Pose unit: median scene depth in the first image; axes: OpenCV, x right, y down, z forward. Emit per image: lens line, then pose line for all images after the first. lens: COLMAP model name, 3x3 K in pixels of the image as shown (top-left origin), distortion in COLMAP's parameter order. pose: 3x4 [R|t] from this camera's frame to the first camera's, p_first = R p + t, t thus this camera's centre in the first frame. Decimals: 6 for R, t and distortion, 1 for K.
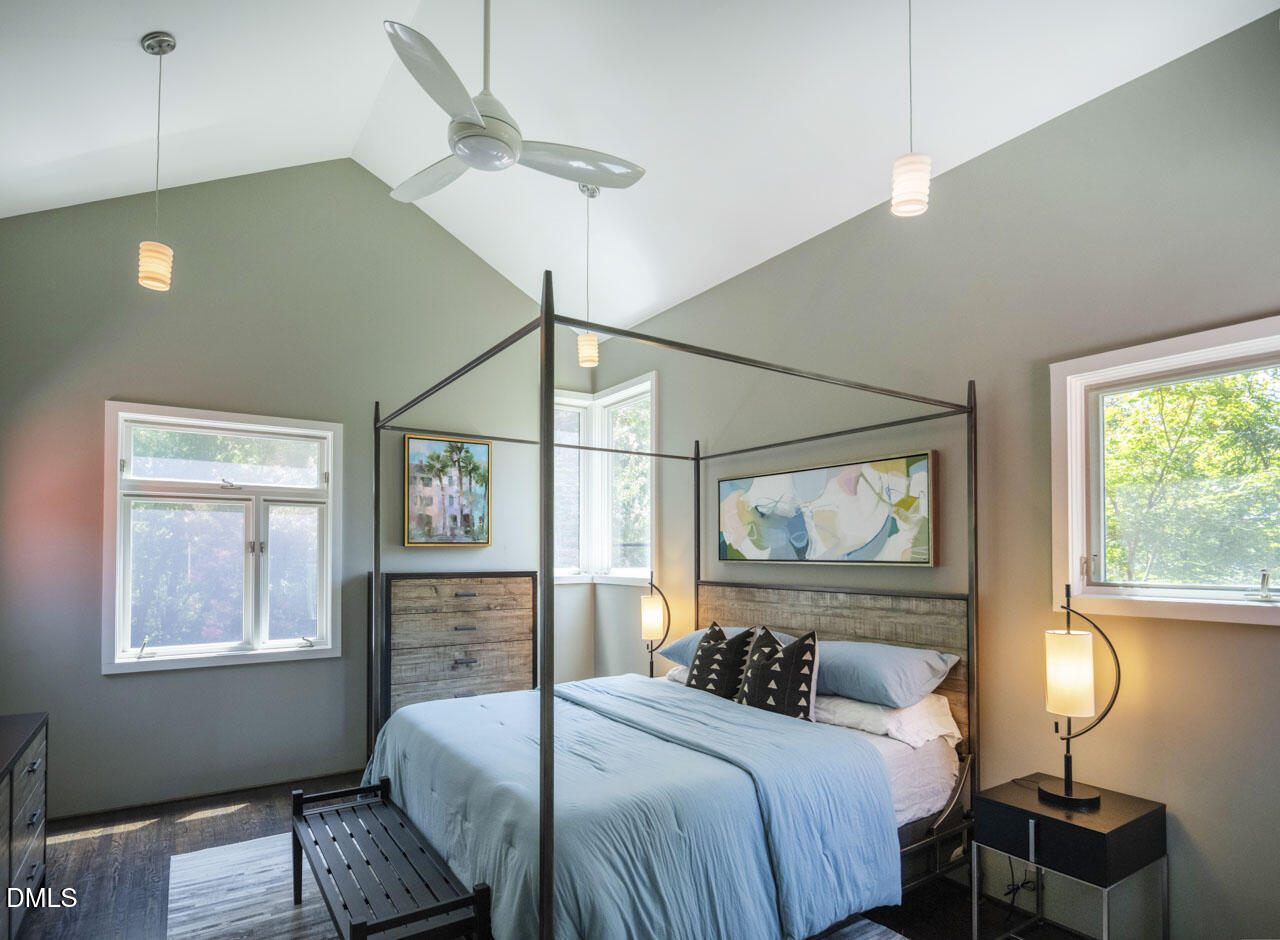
lens RADIAL K [[705.3, 0, 638.6], [0, 705.3, 541.0], [0, 0, 1]] dist [0.002502, 0.000316]
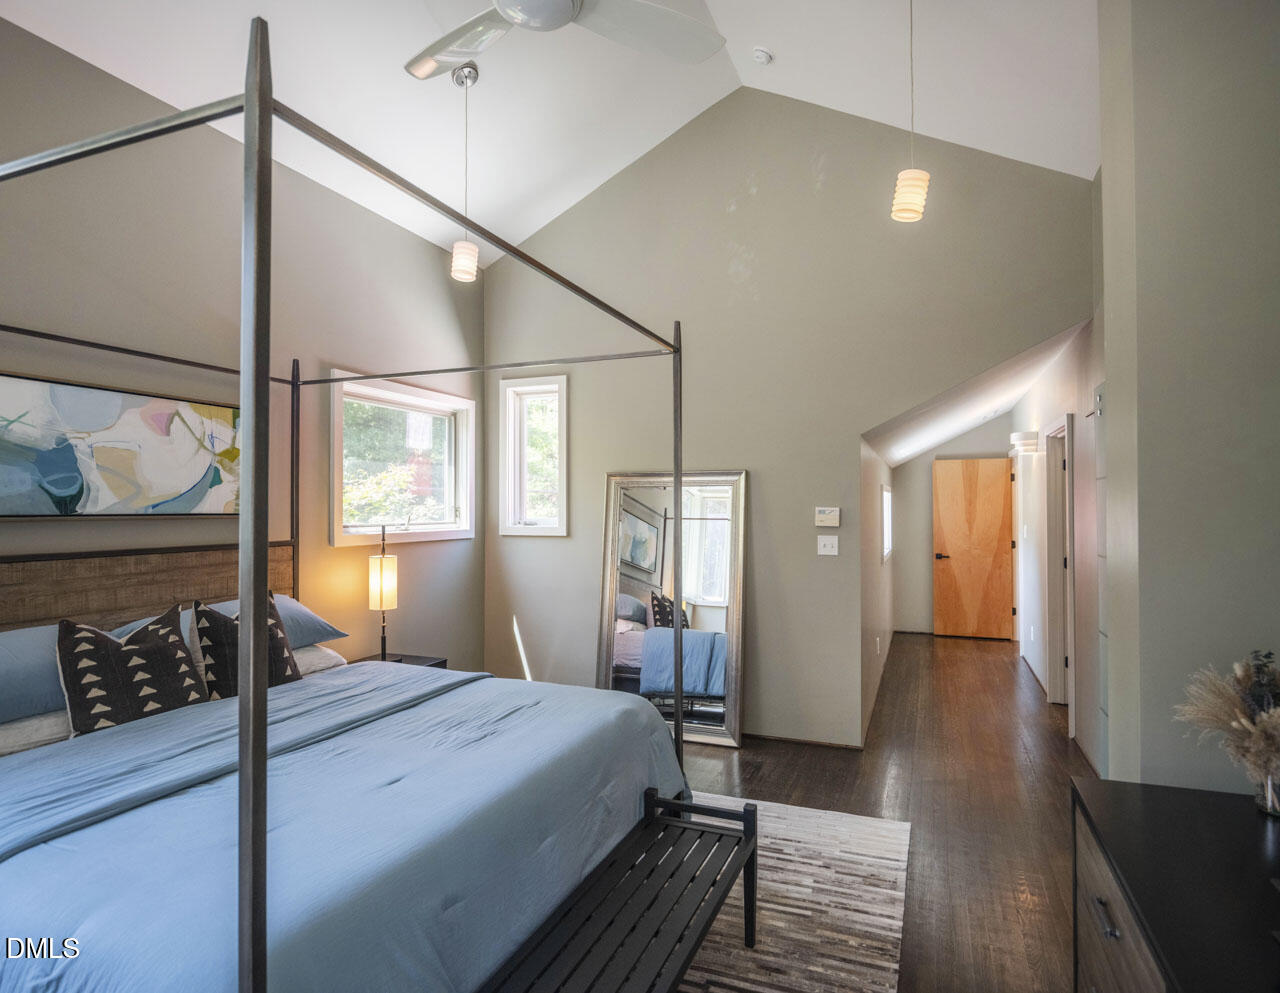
lens RADIAL K [[724.6, 0, 640.0], [0, 724.6, 496.5], [0, 0, 1]] dist [-0.000443, -0.000021]
pose [[-0.569945, 0.016541, 0.821516, -0.743311], [-0.009934, 0.999586, -0.027019, 0.025775], [-0.821622, -0.023561, -0.569545, 1.060451]]
